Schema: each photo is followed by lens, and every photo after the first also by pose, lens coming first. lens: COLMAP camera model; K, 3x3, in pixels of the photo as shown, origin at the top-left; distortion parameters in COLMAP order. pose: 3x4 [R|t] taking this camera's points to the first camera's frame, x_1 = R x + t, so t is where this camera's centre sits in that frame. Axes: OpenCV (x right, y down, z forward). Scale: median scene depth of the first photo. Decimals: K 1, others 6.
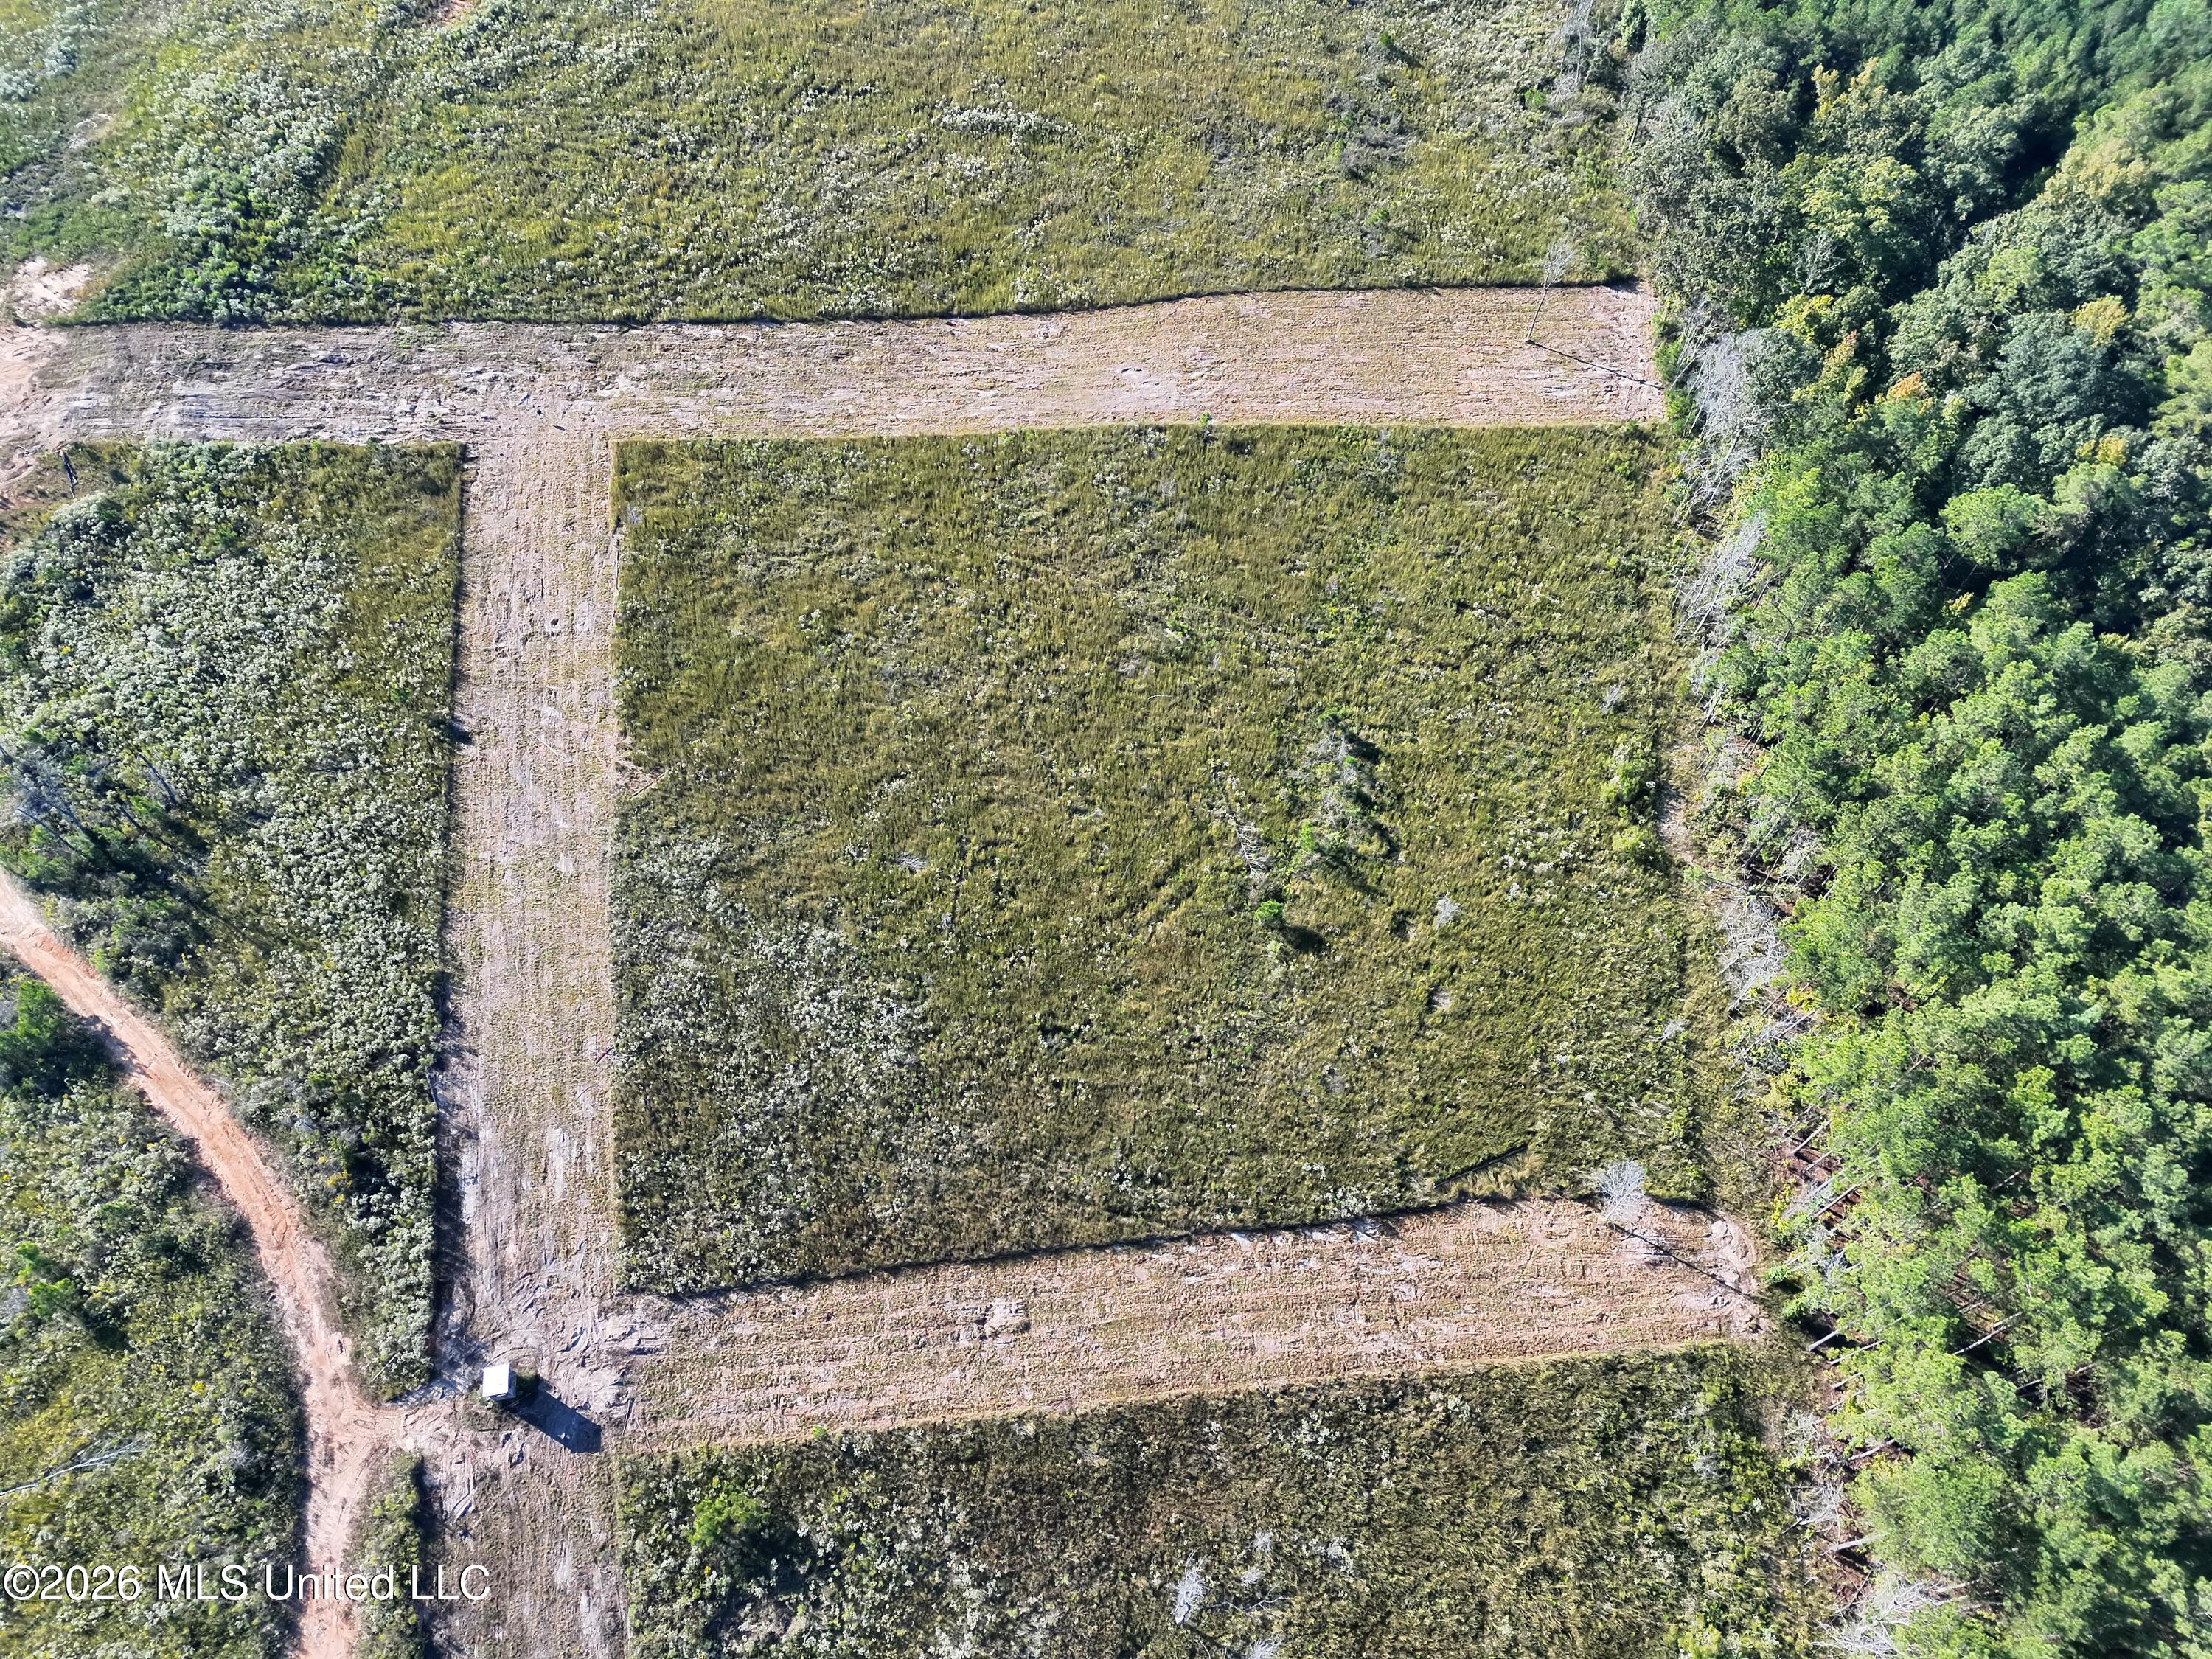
lens RADIAL K [[1561.0, 0, 1106.0], [0, 1561.0, 829.5], [0, 0, 1]] dist [0.090055, -0.087060]
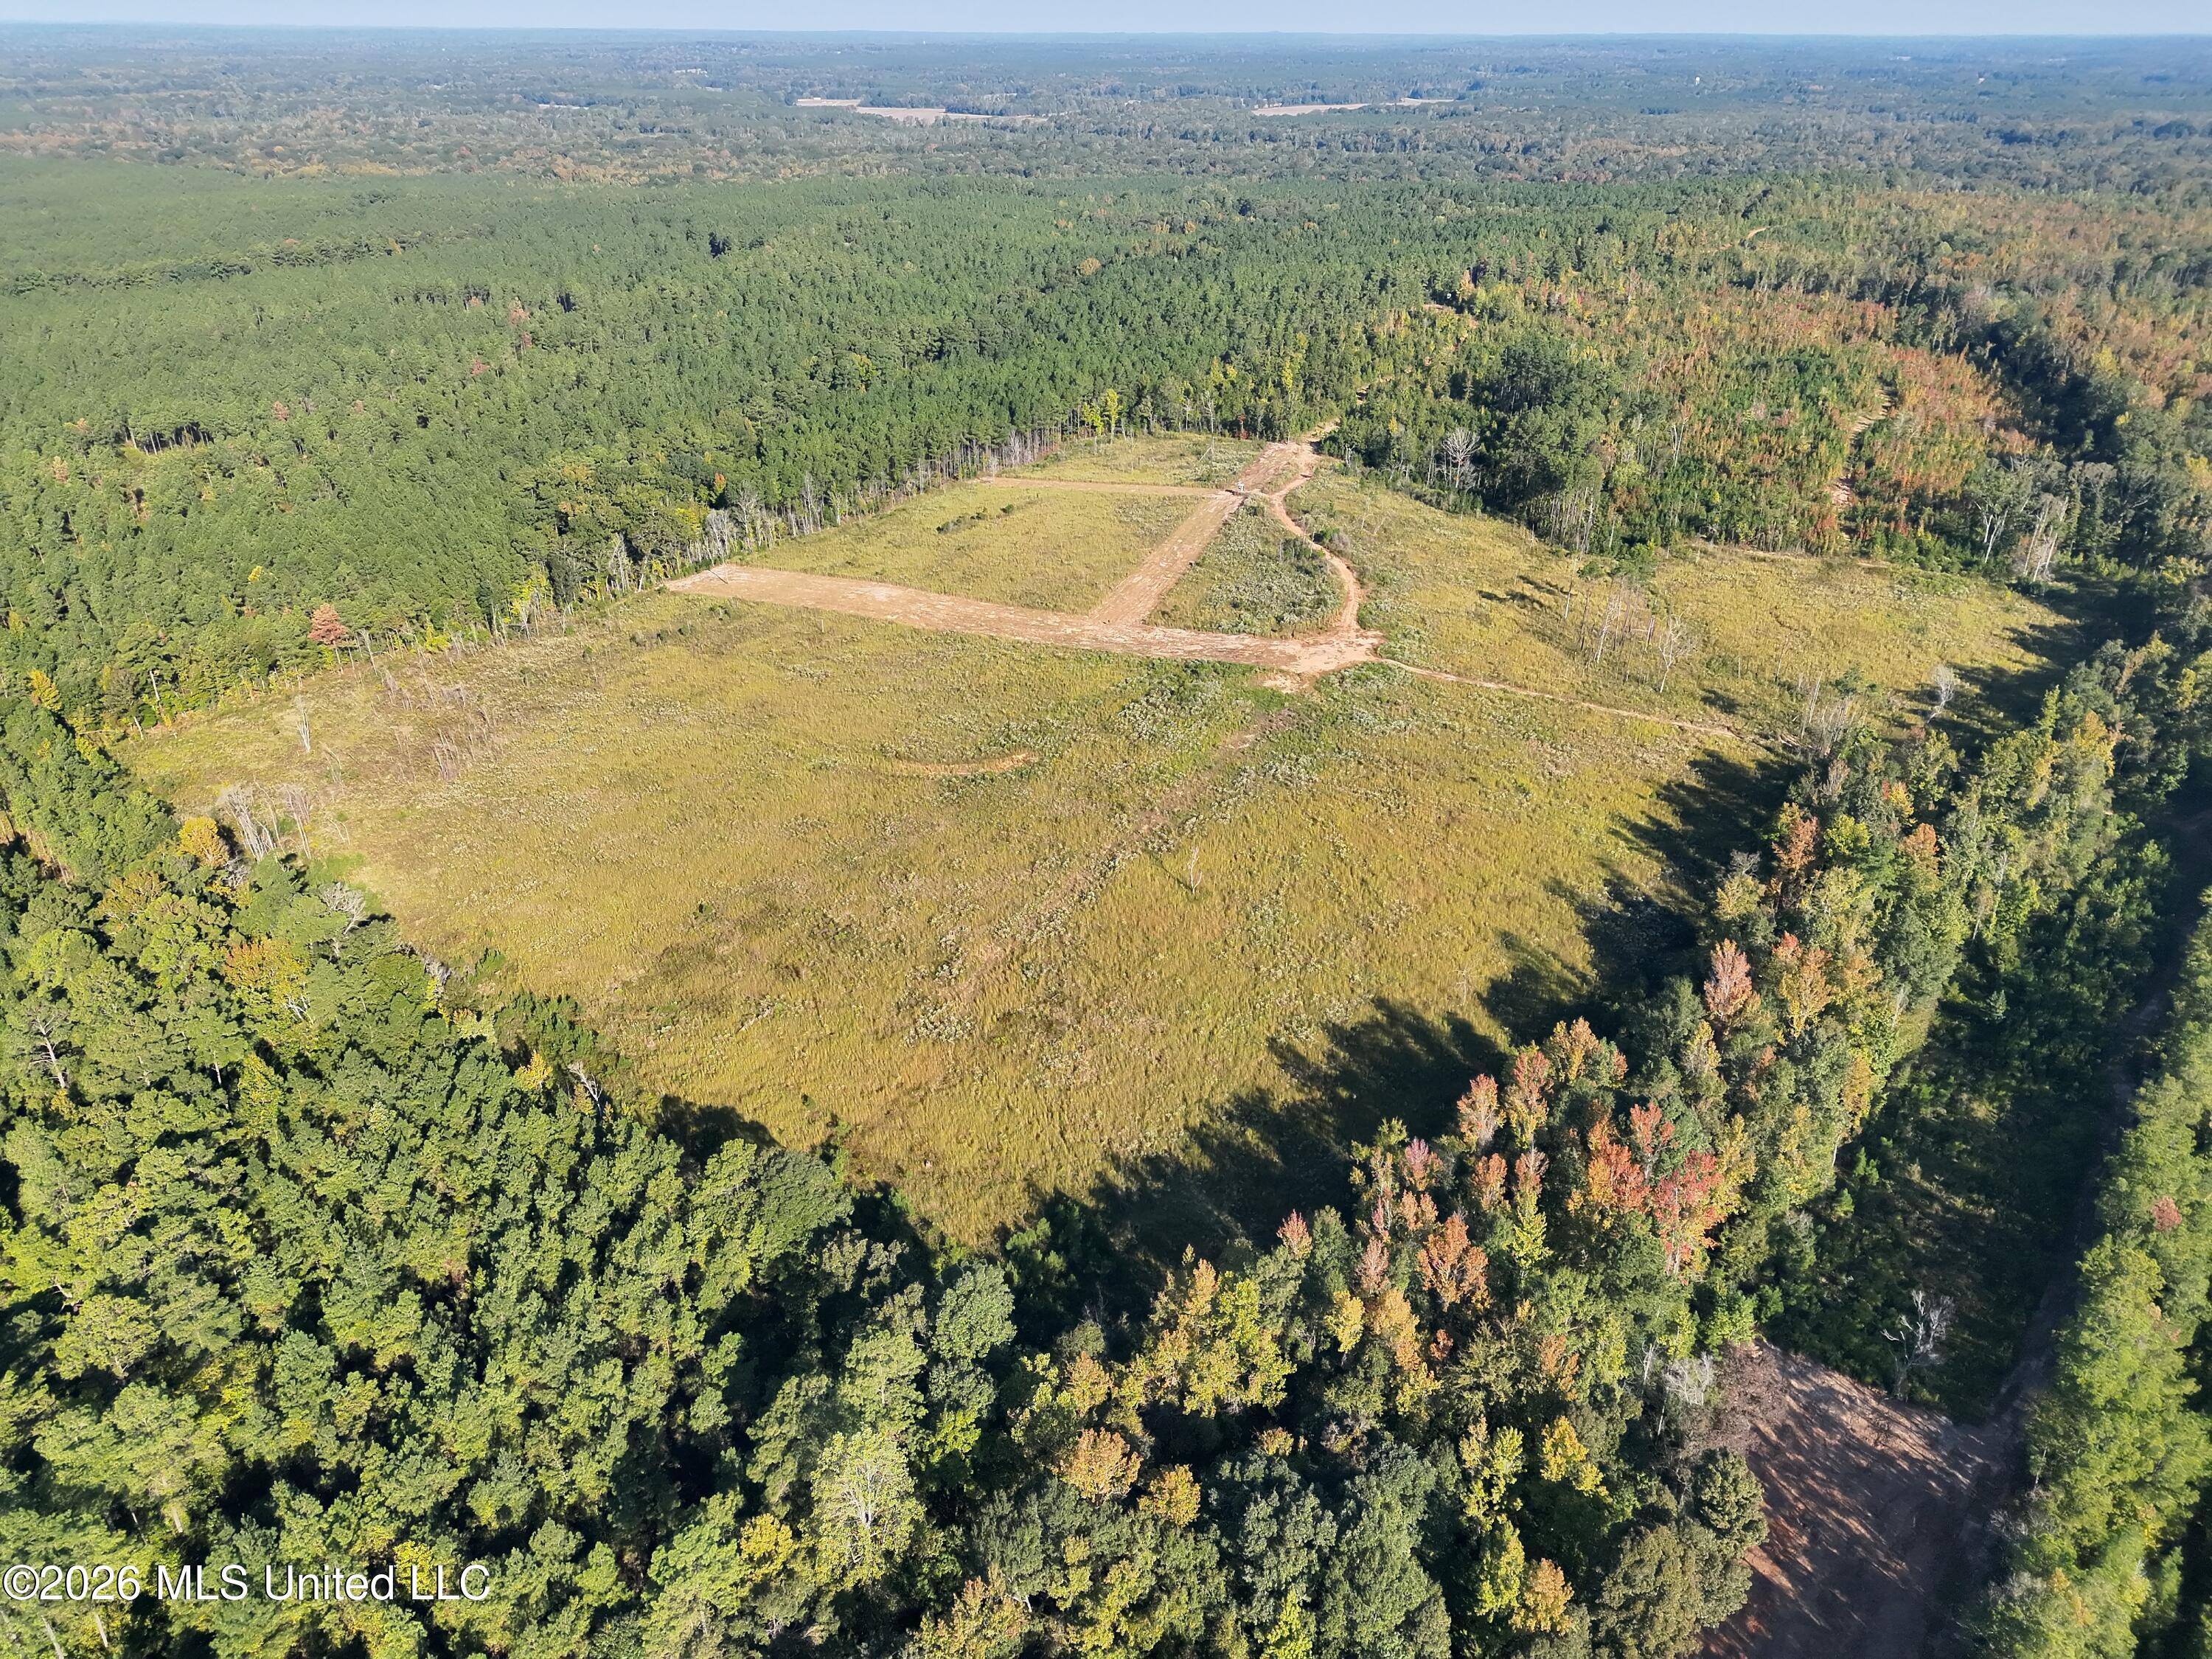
lens RADIAL K [[1561.0, 0, 1106.0], [0, 1561.0, 829.5], [0, 0, 1]] dist [0.090055, -0.087060]
pose [[-0.845912, -0.246630, 0.472870, -1.533007], [0.454620, 0.130120, 0.881130, -2.272050], [-0.278842, 0.960335, 0.002053, 1.312919]]
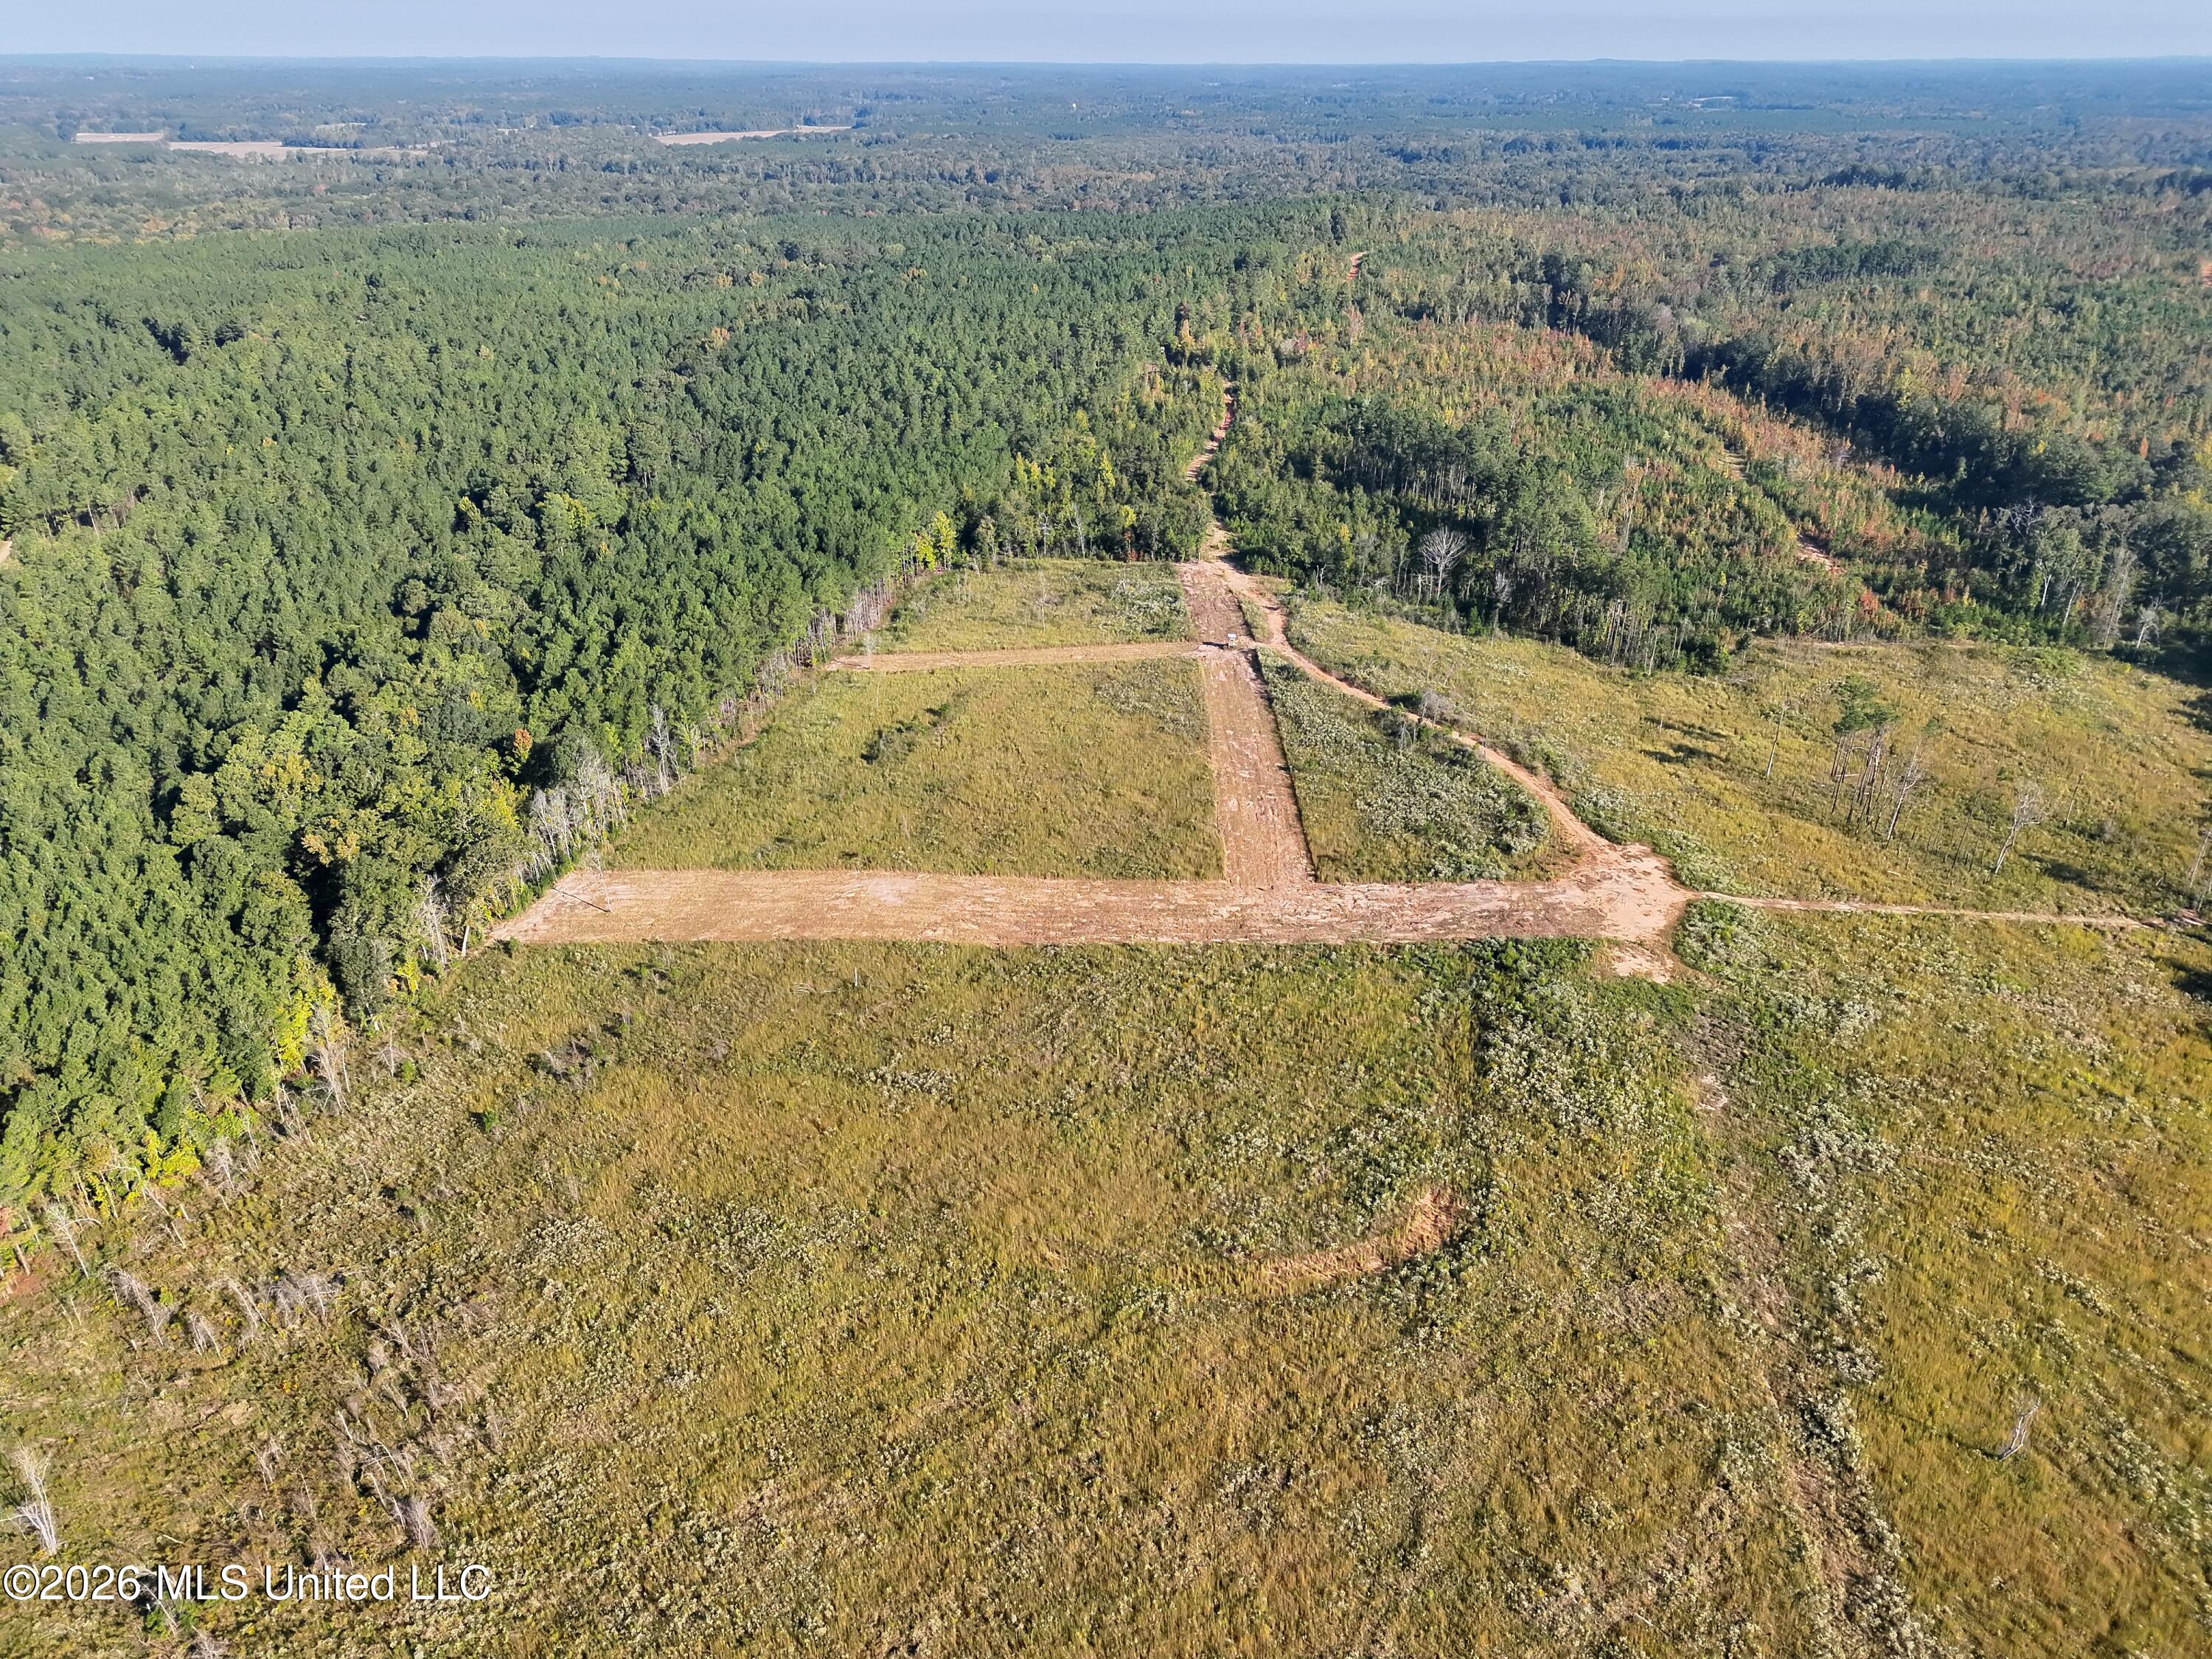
lens RADIAL K [[1561.0, 0, 1106.0], [0, 1561.0, 829.5], [0, 0, 1]] dist [0.090055, -0.087060]
pose [[-0.984693, -0.079737, 0.154987, -0.439909], [0.147829, 0.088990, 0.985001, -1.860087], [-0.092333, 0.992836, -0.075841, 1.097178]]
